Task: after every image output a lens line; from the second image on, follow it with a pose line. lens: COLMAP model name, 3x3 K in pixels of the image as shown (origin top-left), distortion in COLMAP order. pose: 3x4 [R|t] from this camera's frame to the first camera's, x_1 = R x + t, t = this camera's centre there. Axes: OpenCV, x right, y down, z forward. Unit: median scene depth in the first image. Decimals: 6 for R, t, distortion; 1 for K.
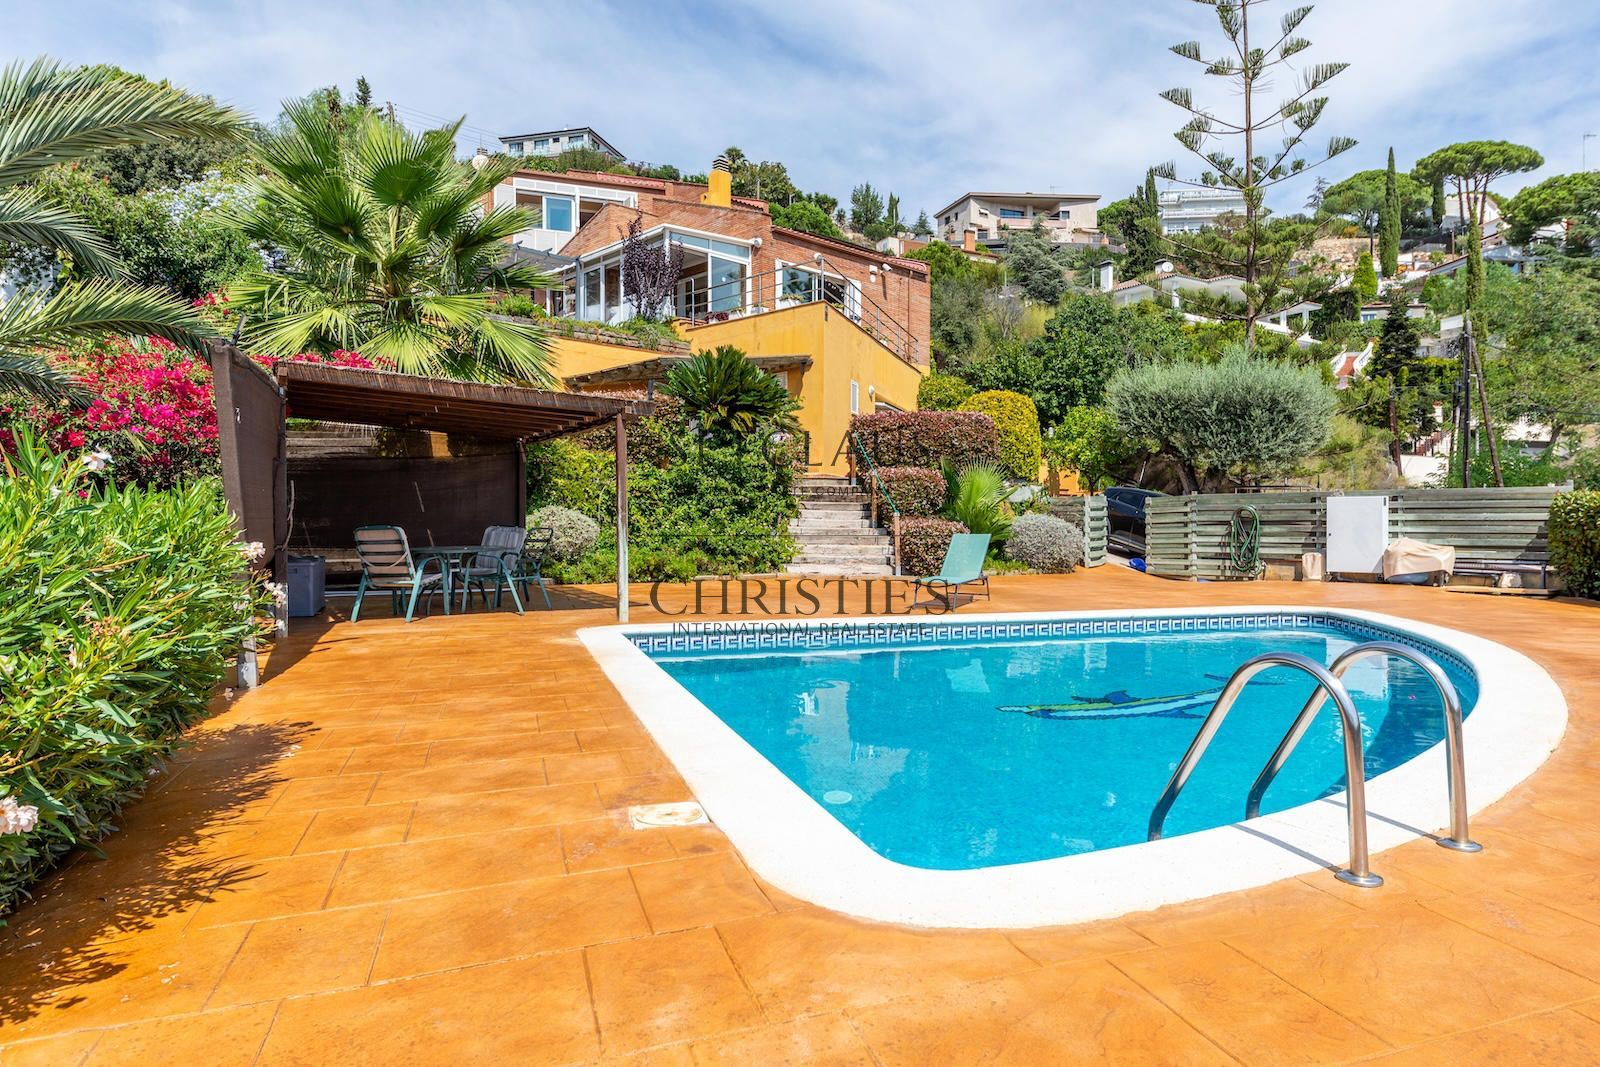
lens RADIAL K [[950.3, 0, 818.1], [0, 950.3, 530.7], [0, 0, 1]] dist [0.017203, -0.000616]
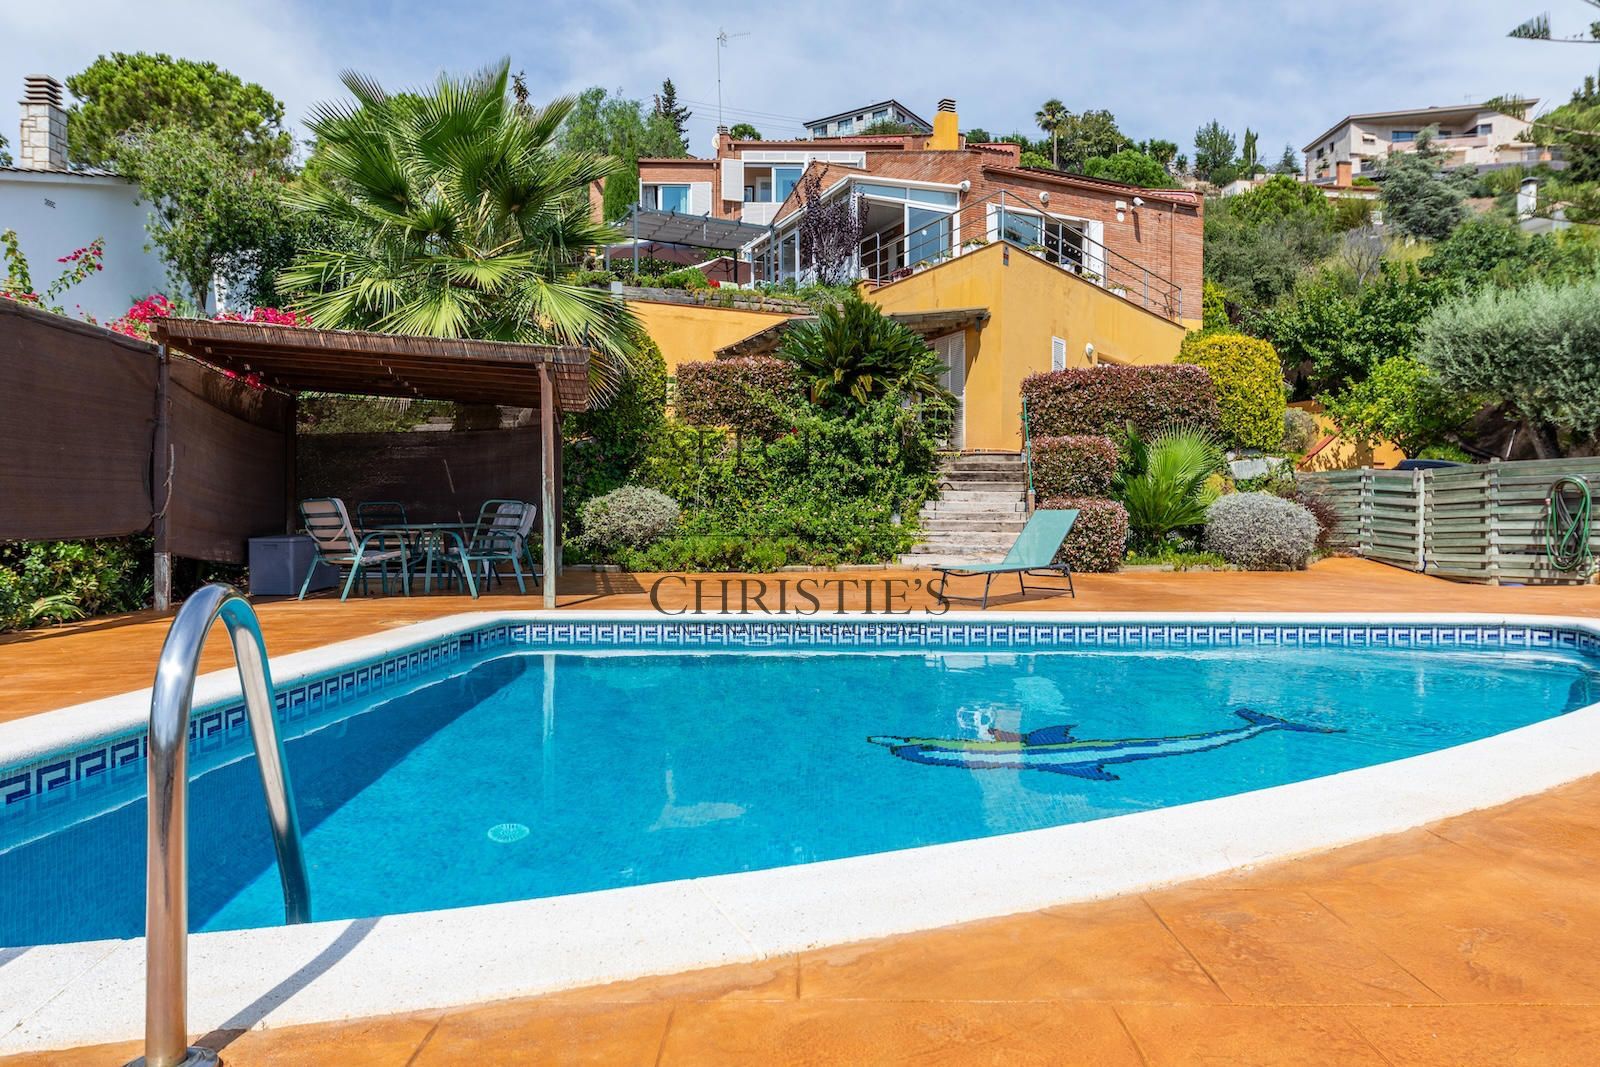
lens RADIAL K [[1039.2, 0, 812.0], [0, 1039.2, 530.6], [0, 0, 1]] dist [0.020736, -0.022683]
pose [[0.945303, 0.000693, -0.326192, 0.132255], [-0.001564, 0.999996, -0.002409, 0.011867], [0.326189, 0.002787, 0.945300, 0.081593]]
